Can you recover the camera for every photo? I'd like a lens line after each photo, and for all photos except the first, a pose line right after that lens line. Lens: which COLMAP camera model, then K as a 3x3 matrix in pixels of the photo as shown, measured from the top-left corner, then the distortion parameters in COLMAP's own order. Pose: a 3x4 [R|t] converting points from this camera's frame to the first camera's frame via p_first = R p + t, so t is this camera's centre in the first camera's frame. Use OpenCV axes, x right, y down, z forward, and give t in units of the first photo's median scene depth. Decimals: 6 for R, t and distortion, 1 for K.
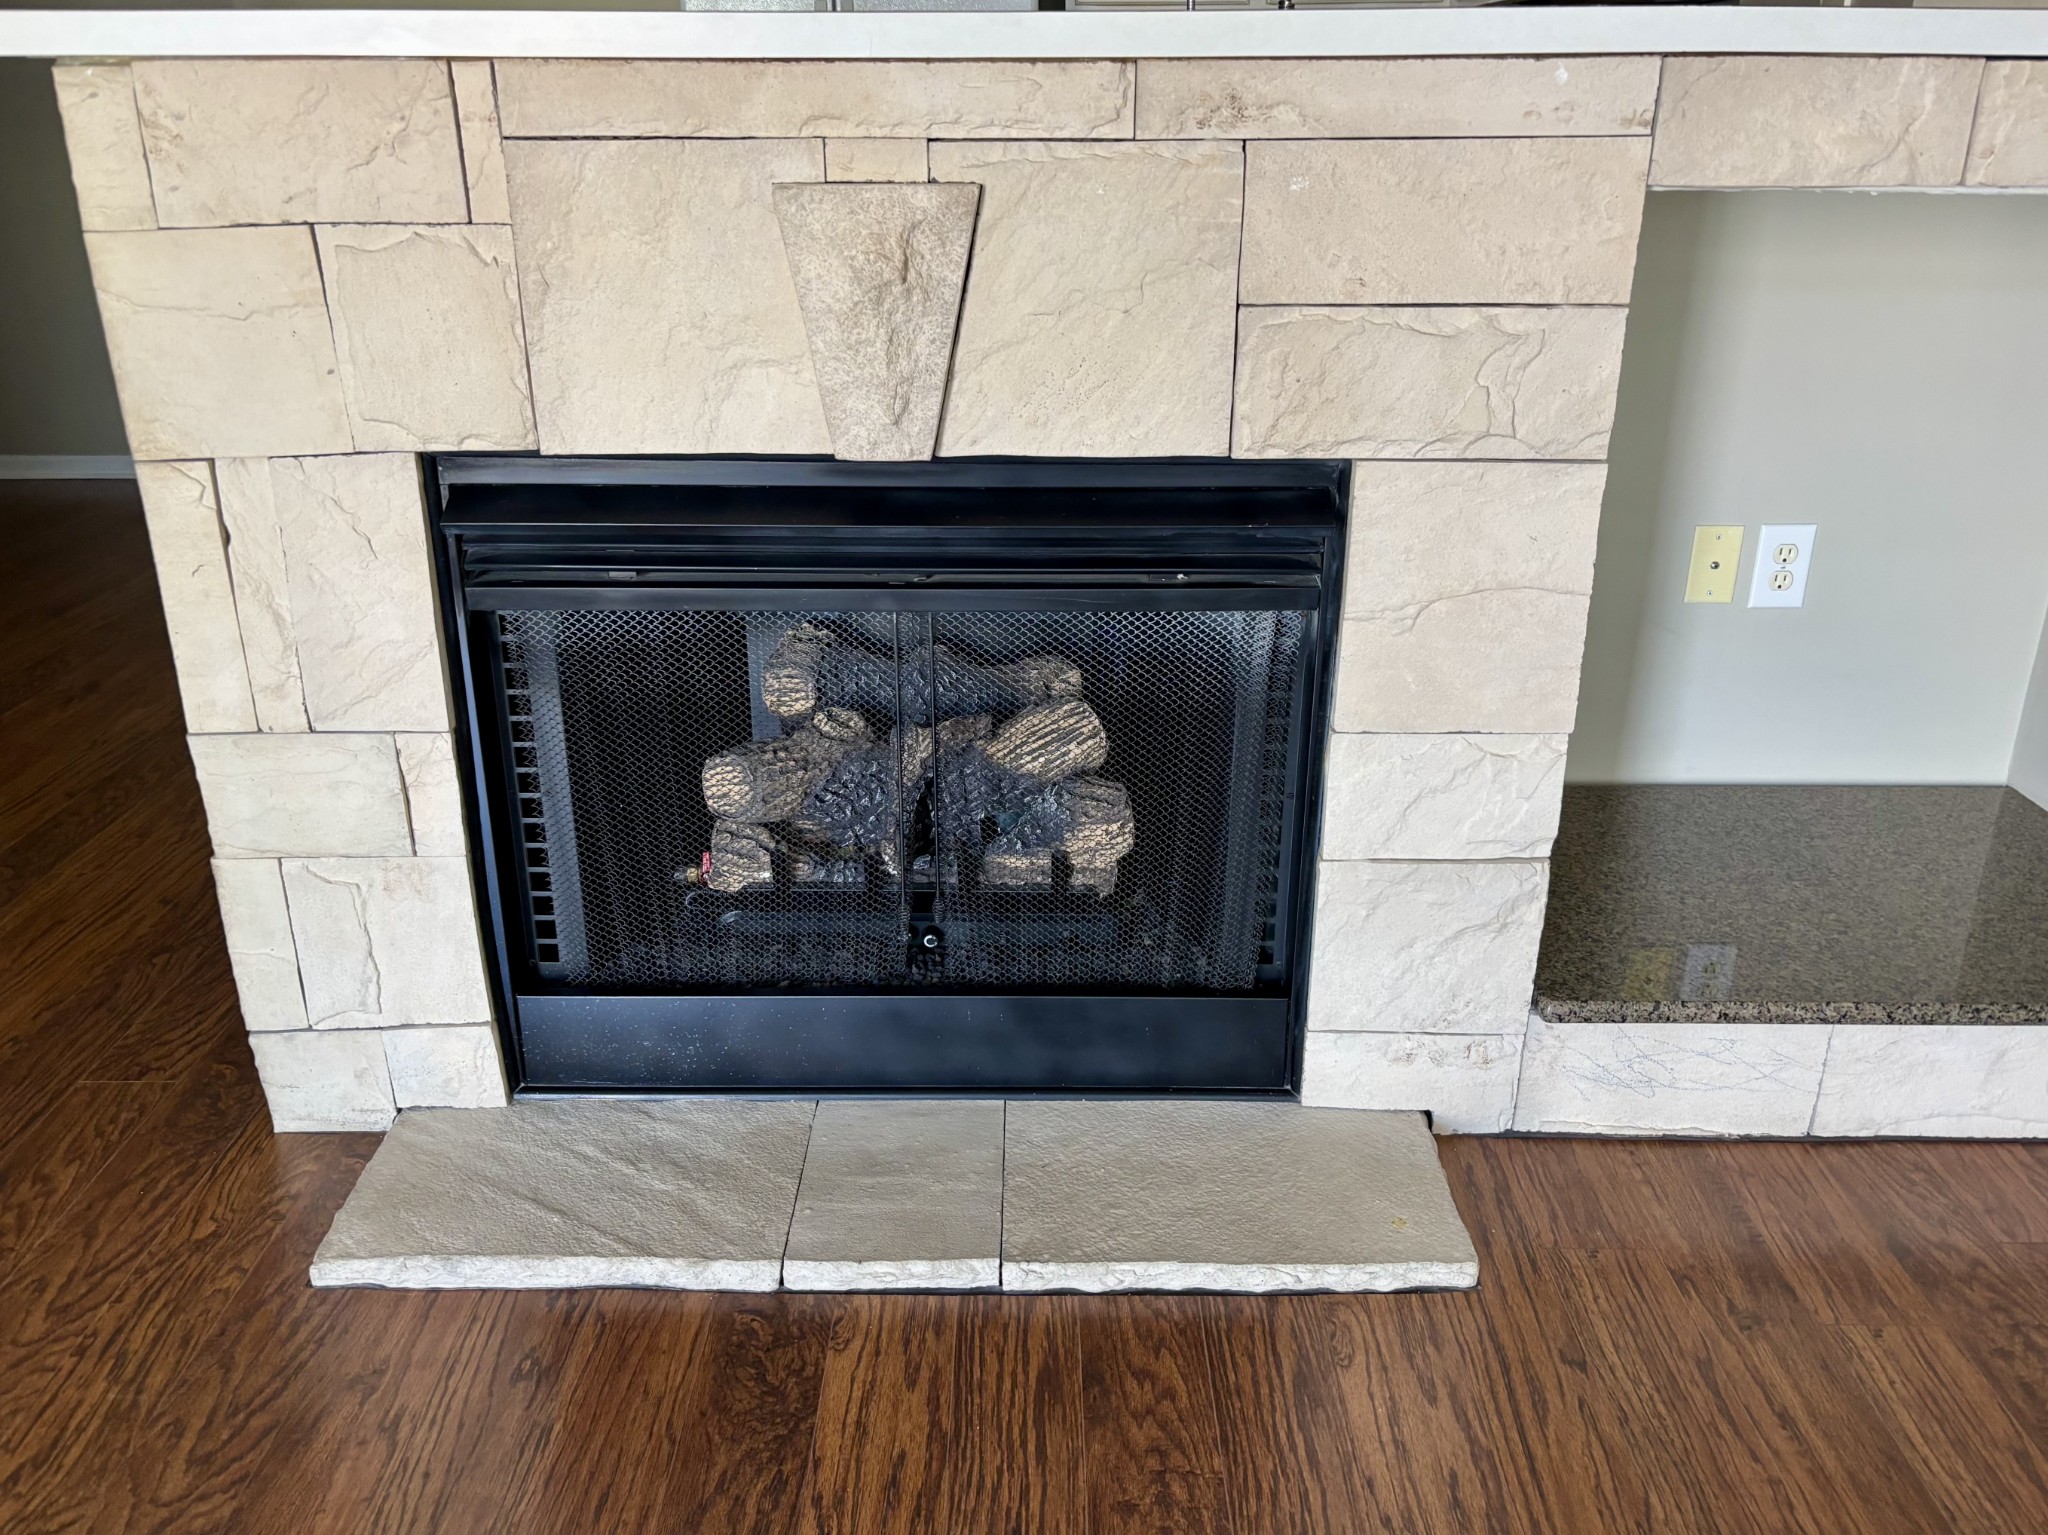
lens RADIAL K [[1532.0, 0, 958.2], [0, 1532.0, 775.0], [0, 0, 1]] dist [0.004317, -0.001760]
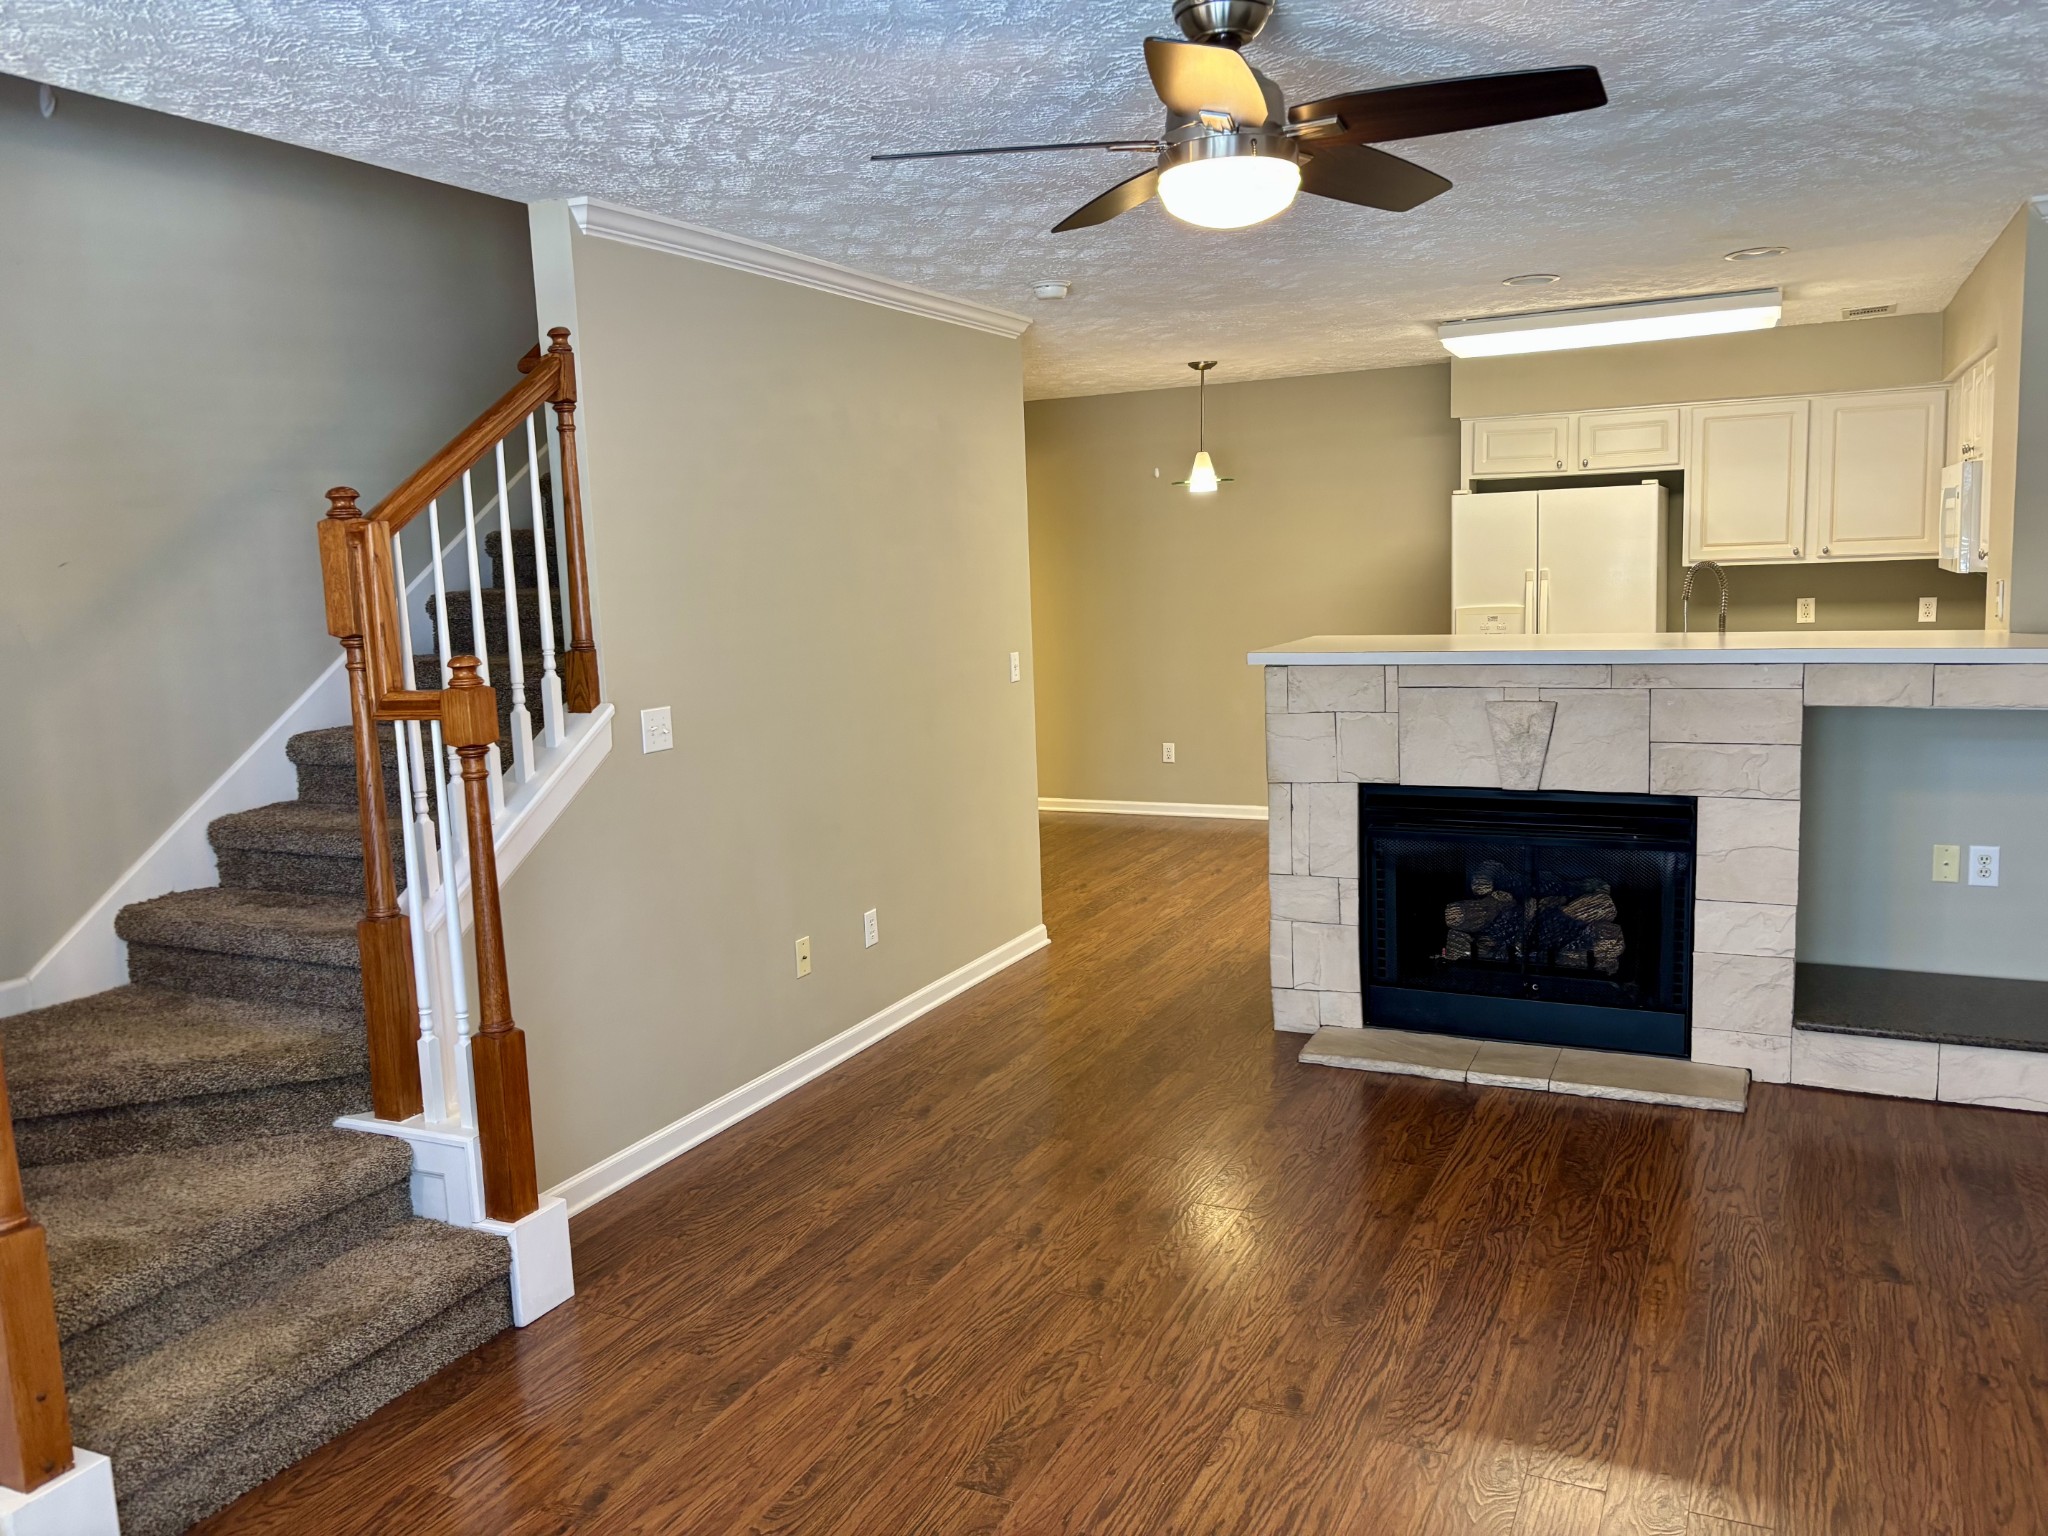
lens RADIAL K [[1531.5, 0, 1024.0], [0, 1531.5, 768.0], [0, 0, 1]] dist [0.003600, -0.040632]
pose [[0.911810, 0.027231, -0.409708, 0.248733], [-0.130351, 0.965382, -0.225934, 0.466670], [0.389373, 0.259414, 0.883795, -1.706359]]
